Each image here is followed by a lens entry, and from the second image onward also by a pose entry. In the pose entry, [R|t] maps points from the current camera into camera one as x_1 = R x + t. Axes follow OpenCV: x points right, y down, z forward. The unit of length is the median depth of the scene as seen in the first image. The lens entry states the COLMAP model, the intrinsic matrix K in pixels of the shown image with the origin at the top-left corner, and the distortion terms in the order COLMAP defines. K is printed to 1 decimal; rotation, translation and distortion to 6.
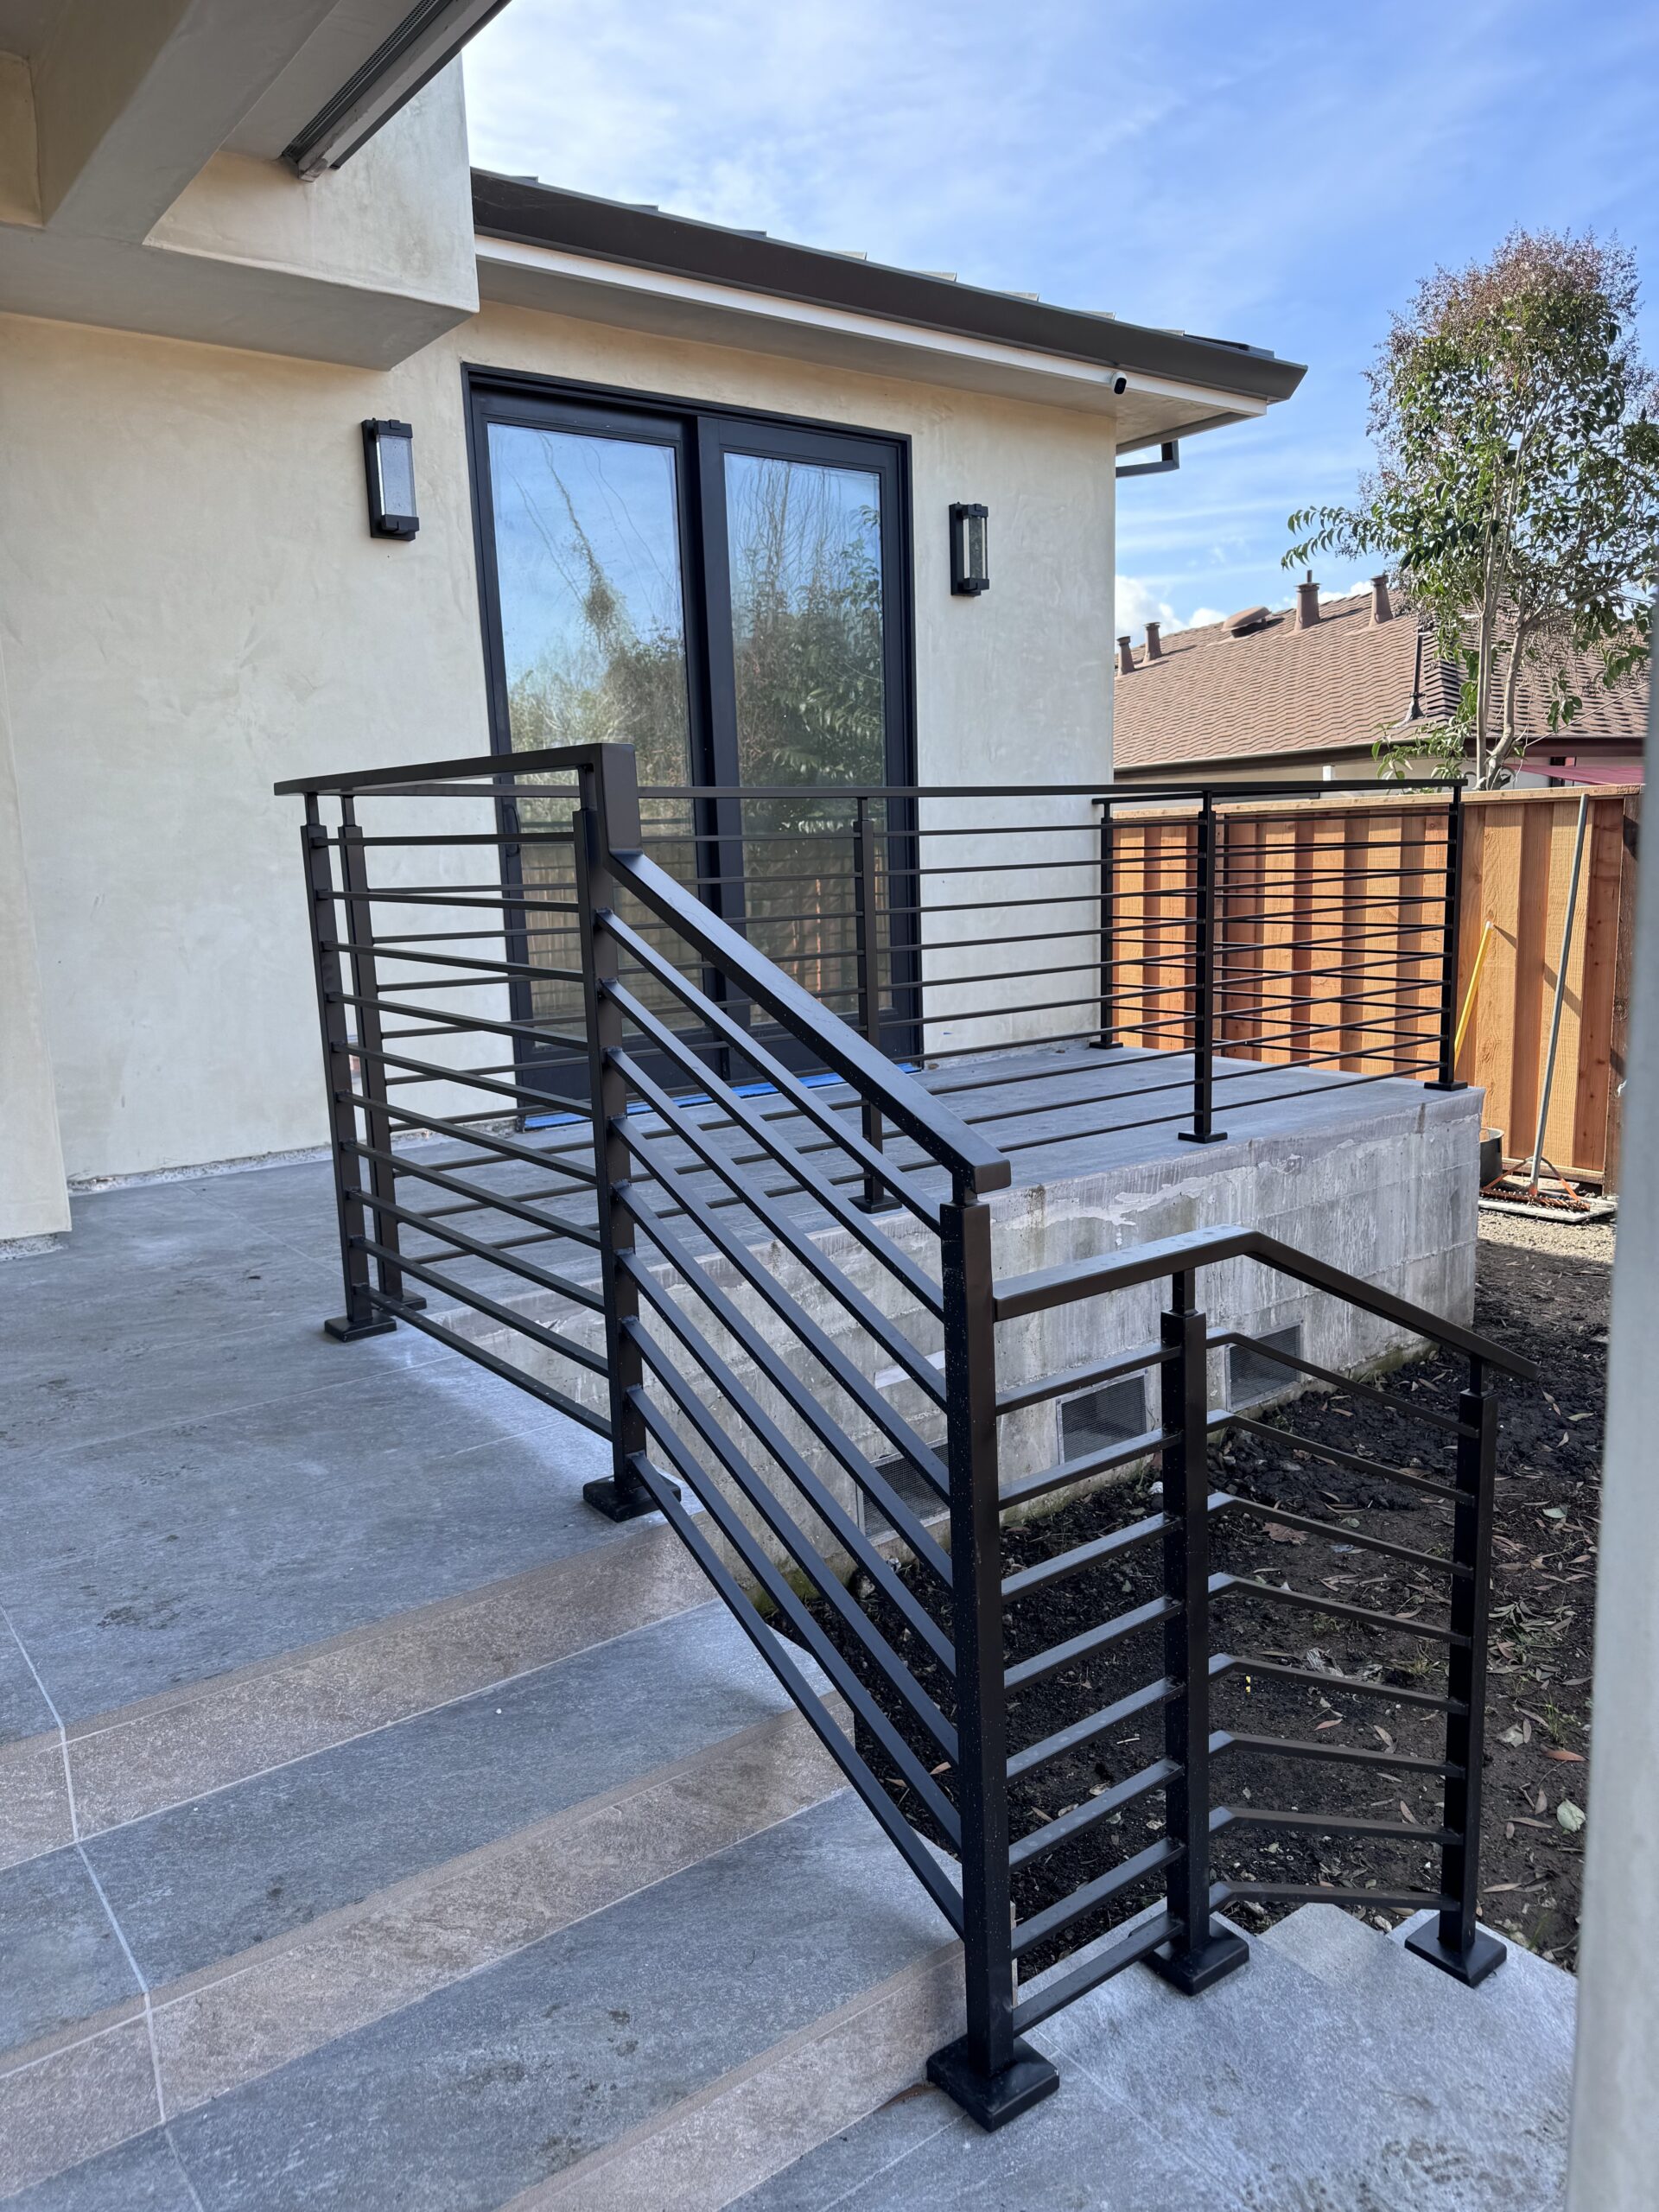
lens RADIAL K [[1564.4, 0, 832.9], [0, 1564.4, 1103.7], [0, 0, 1]] dist [0.037059, -0.033023]
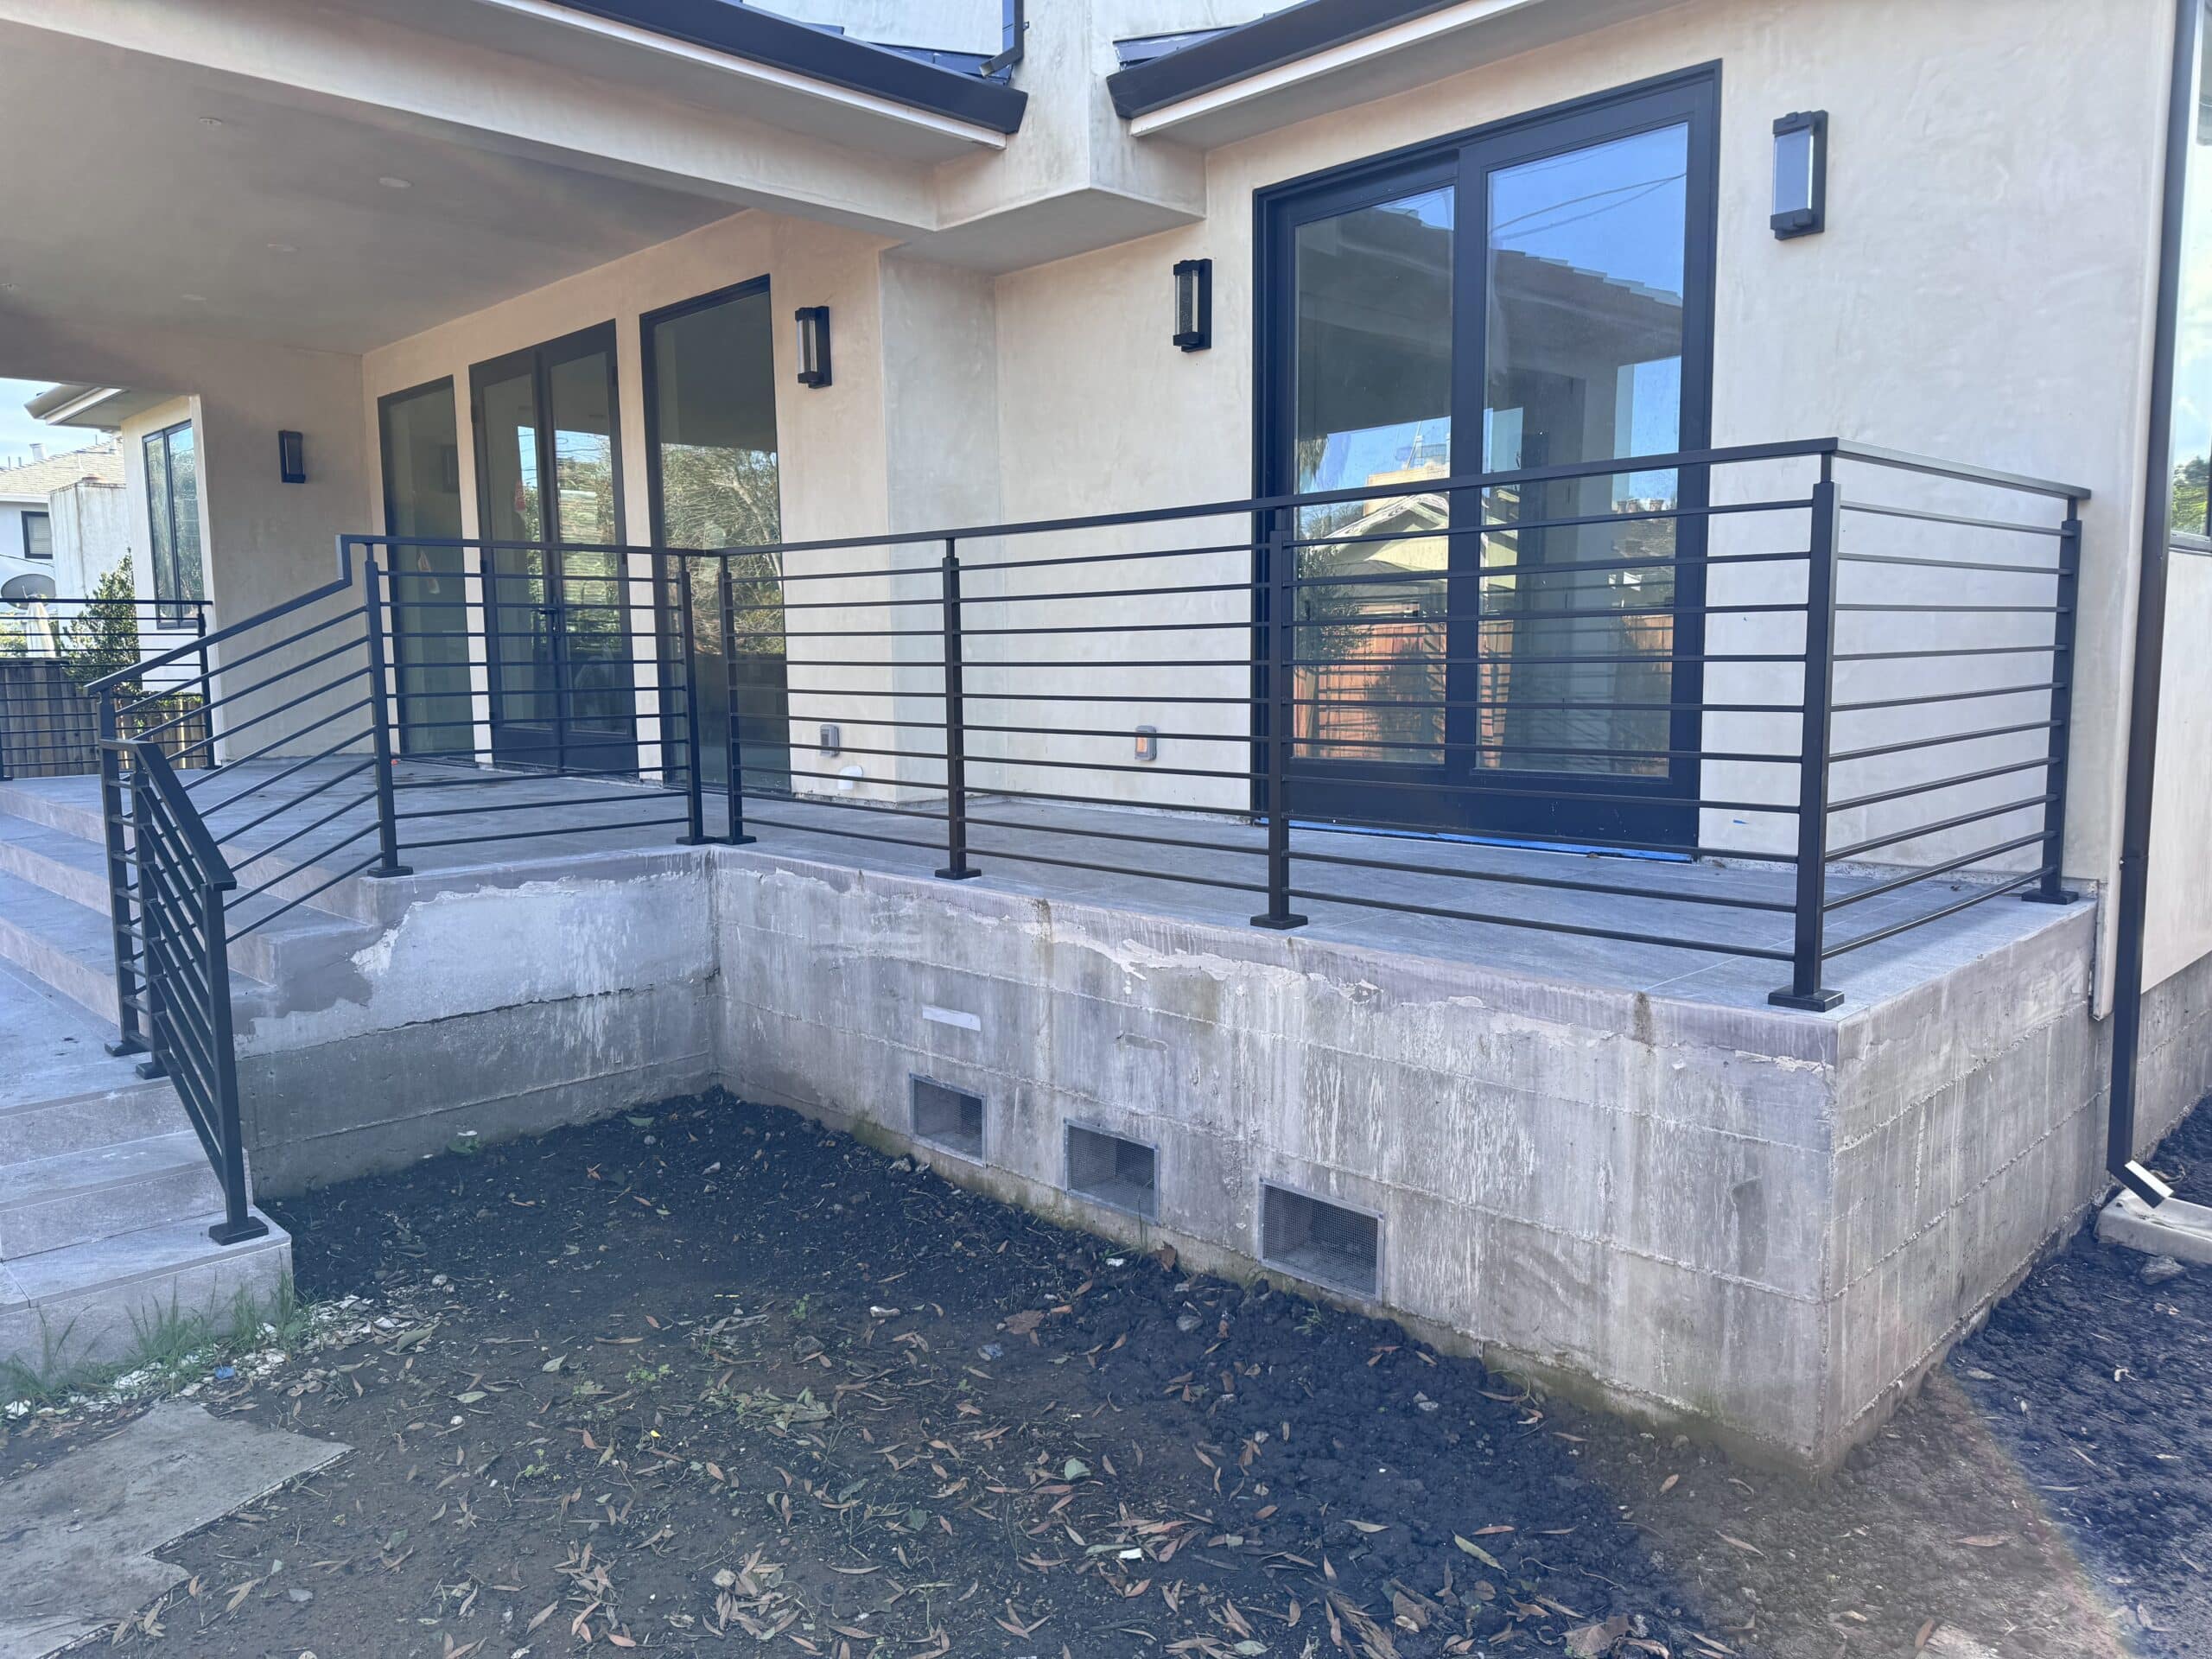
lens RADIAL K [[1564.4, 0, 1089.0], [0, 1564.4, 829.2], [0, 0, 1]] dist [0.037059, -0.033023]
pose [[0.126557, 0.138309, -0.982270, 1.012271], [-0.161762, 0.979854, 0.117127, -0.105978], [0.978681, 0.144071, 0.146380, 0.759678]]
